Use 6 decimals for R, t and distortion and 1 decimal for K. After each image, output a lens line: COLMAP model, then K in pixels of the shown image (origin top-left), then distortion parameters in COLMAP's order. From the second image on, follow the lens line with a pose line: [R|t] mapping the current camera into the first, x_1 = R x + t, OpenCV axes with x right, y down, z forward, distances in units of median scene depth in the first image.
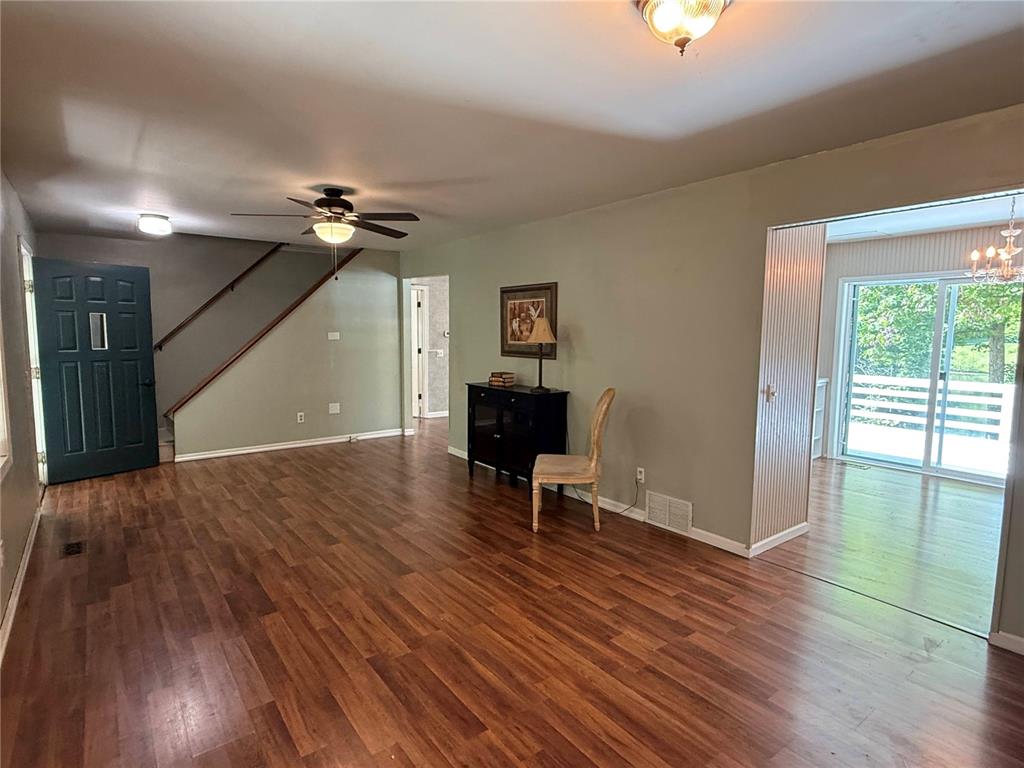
lens RADIAL K [[543.7, 0, 512.0], [0, 543.7, 384.0], [0, 0, 1]] dist [-0.004311, 0.000257]
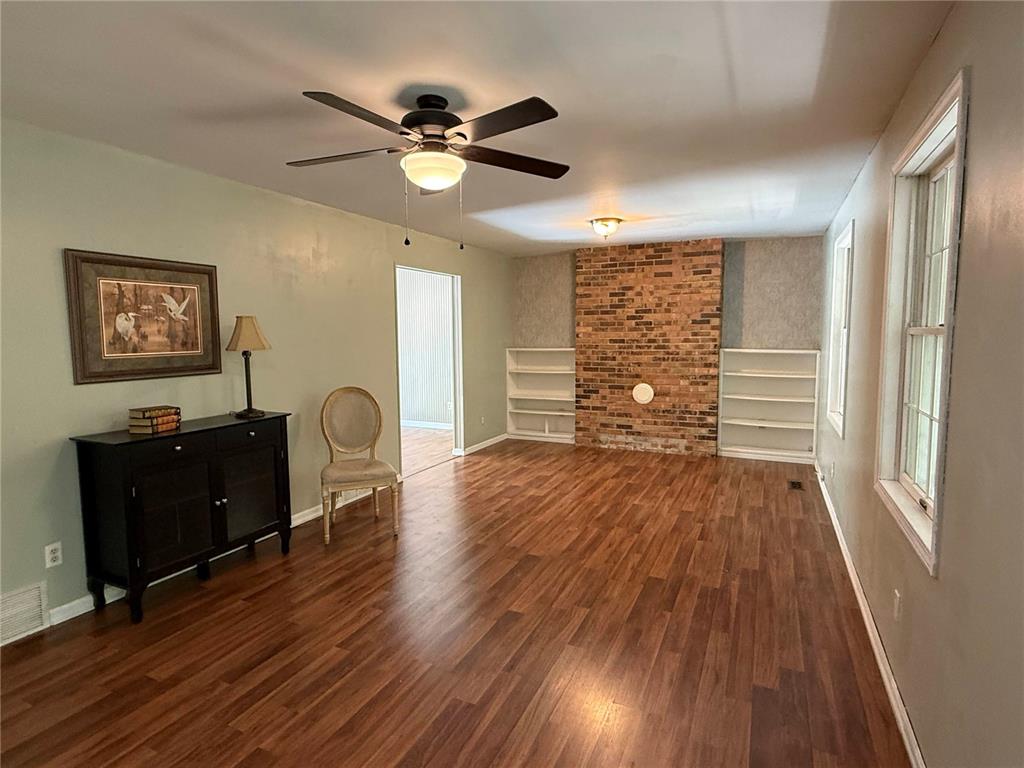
lens RADIAL K [[543.7, 0, 512.0], [0, 543.7, 384.0], [0, 0, 1]] dist [-0.004311, 0.000257]
pose [[-0.456426, -0.090131, 0.885184, -1.144296], [0.091041, 0.984904, 0.147228, -0.158340], [-0.885091, 0.147787, -0.441330, 1.523181]]
